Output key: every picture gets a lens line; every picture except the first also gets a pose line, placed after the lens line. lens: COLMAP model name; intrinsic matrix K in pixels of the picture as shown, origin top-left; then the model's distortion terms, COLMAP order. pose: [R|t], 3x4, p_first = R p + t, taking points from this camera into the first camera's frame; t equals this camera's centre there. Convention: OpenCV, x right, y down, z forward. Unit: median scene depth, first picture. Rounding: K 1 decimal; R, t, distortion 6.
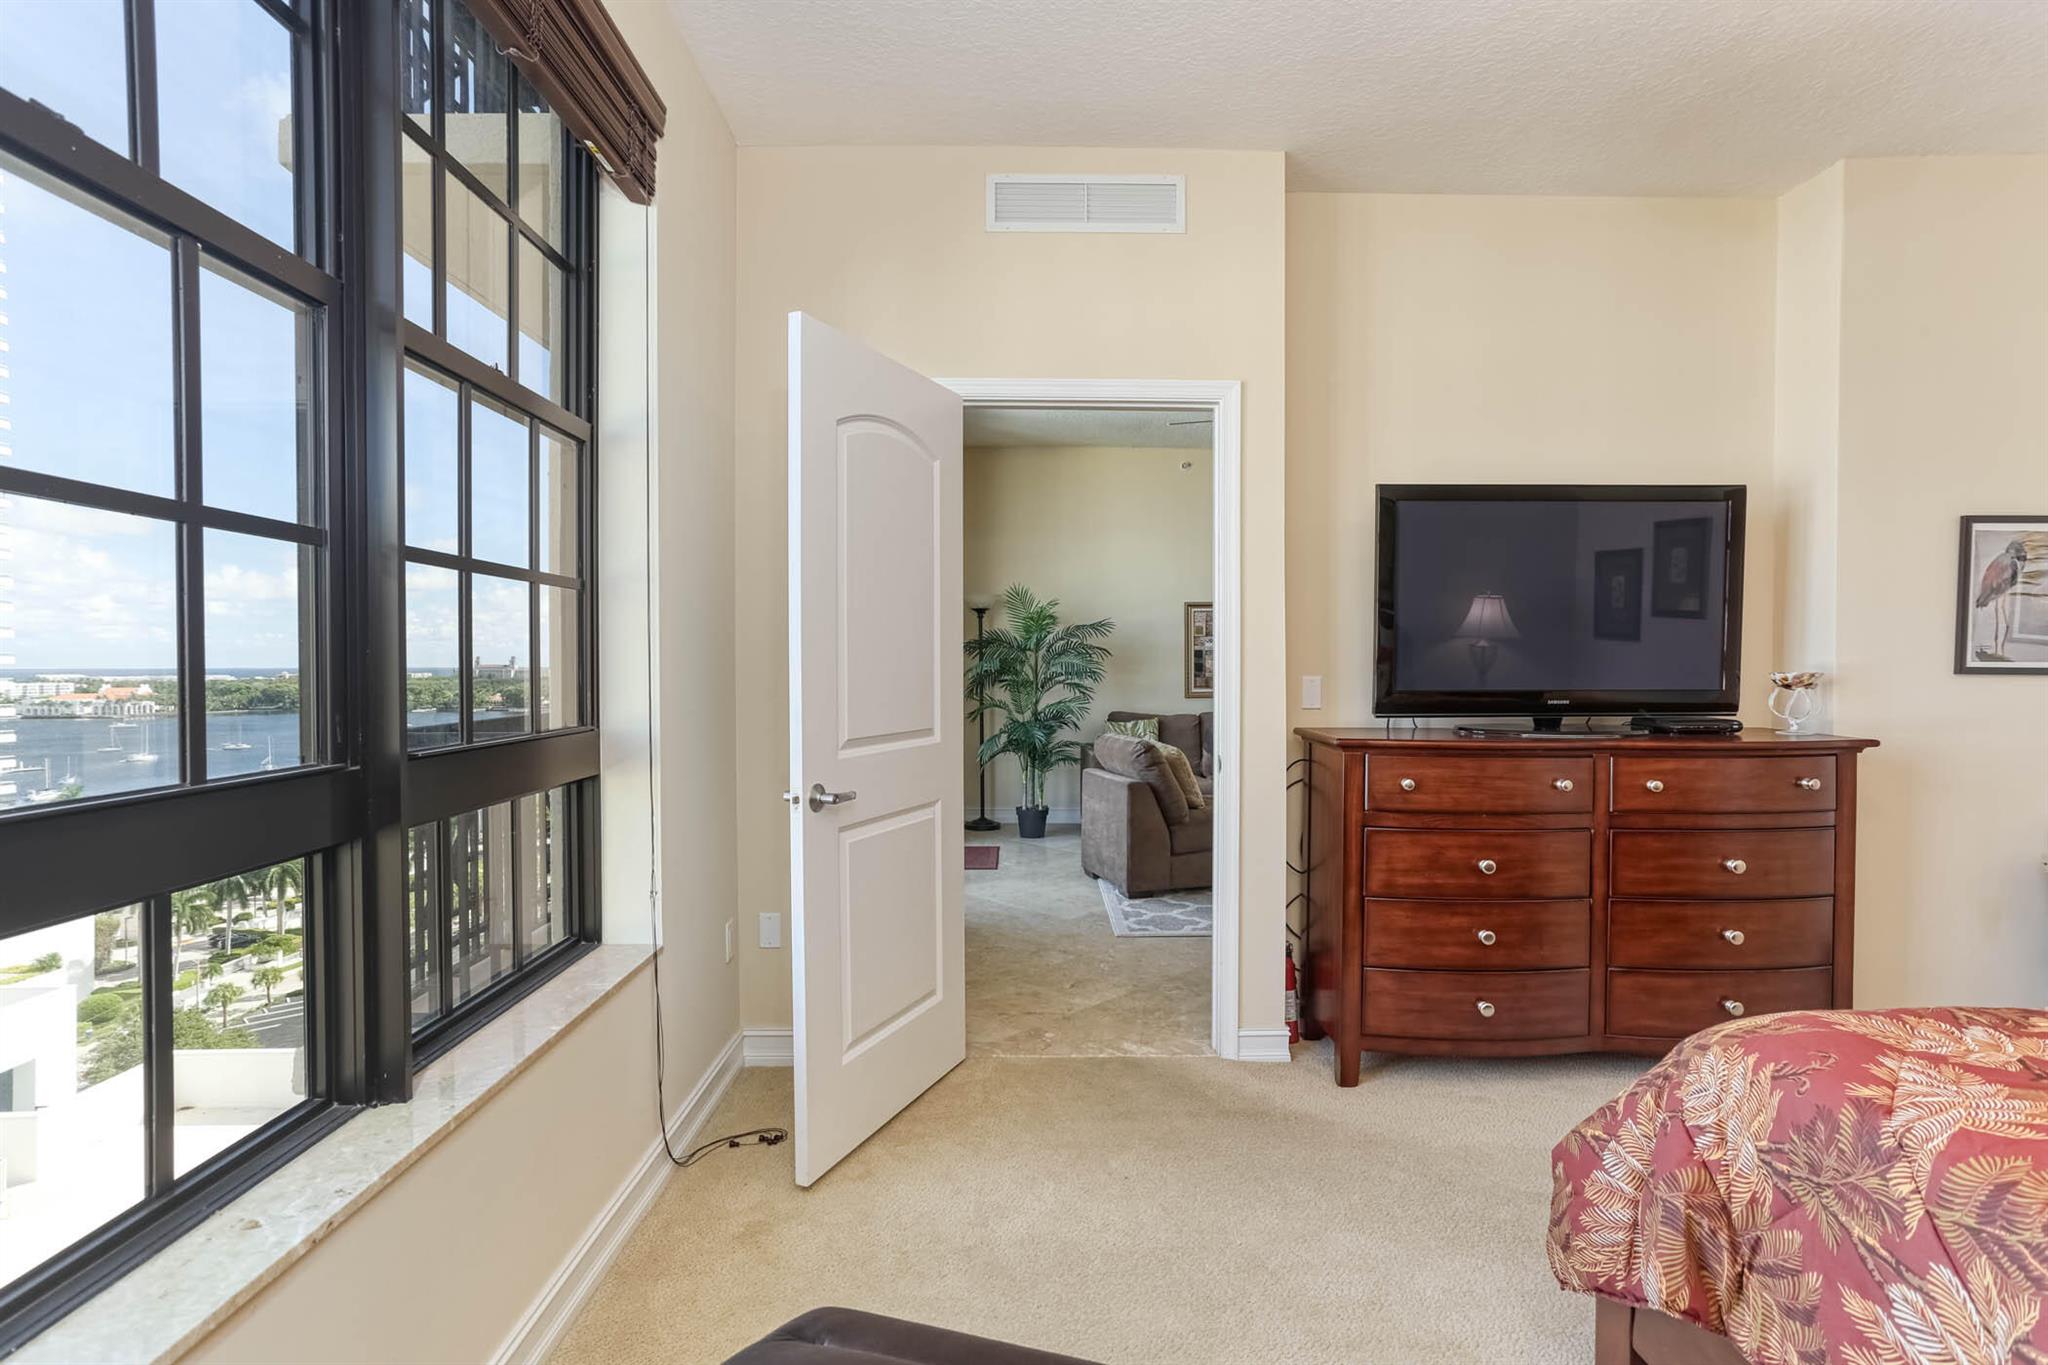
lens RADIAL K [[991.2, 0, 1024.0], [0, 991.2, 682.5], [0, 0, 1]] dist [-0.039917, 0.015979]
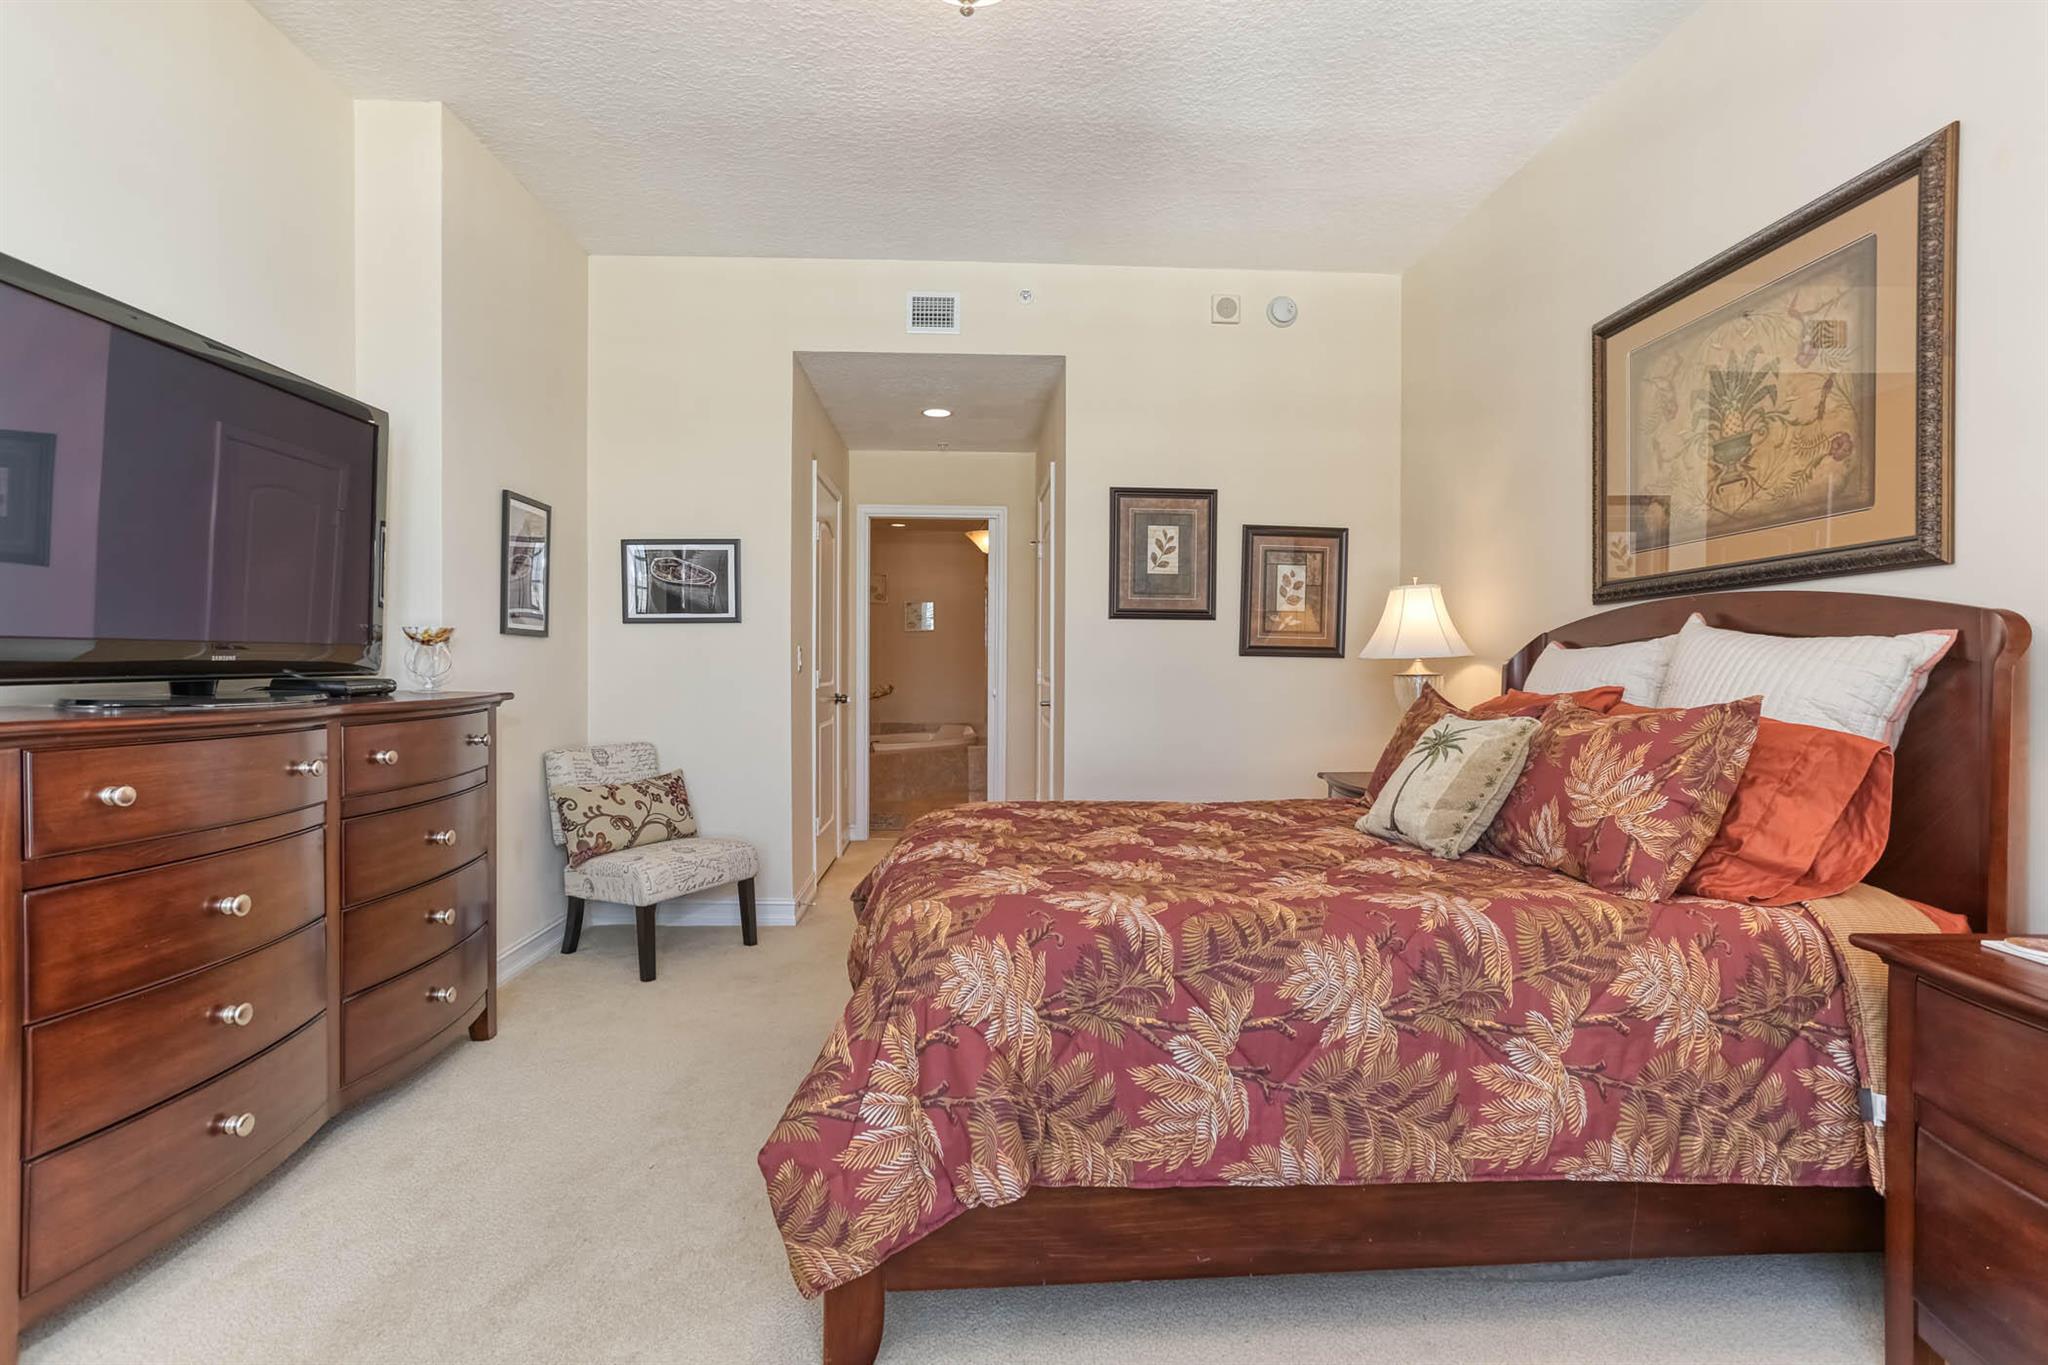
lens RADIAL K [[991.2, 0, 1024.0], [0, 991.2, 682.5], [0, 0, 1]] dist [-0.039917, 0.015979]
pose [[-0.055476, -0.019664, 0.998266, -0.386375], [0.012088, 0.999720, 0.020365, 0.067059], [-0.998387, 0.013197, -0.055223, 1.031283]]
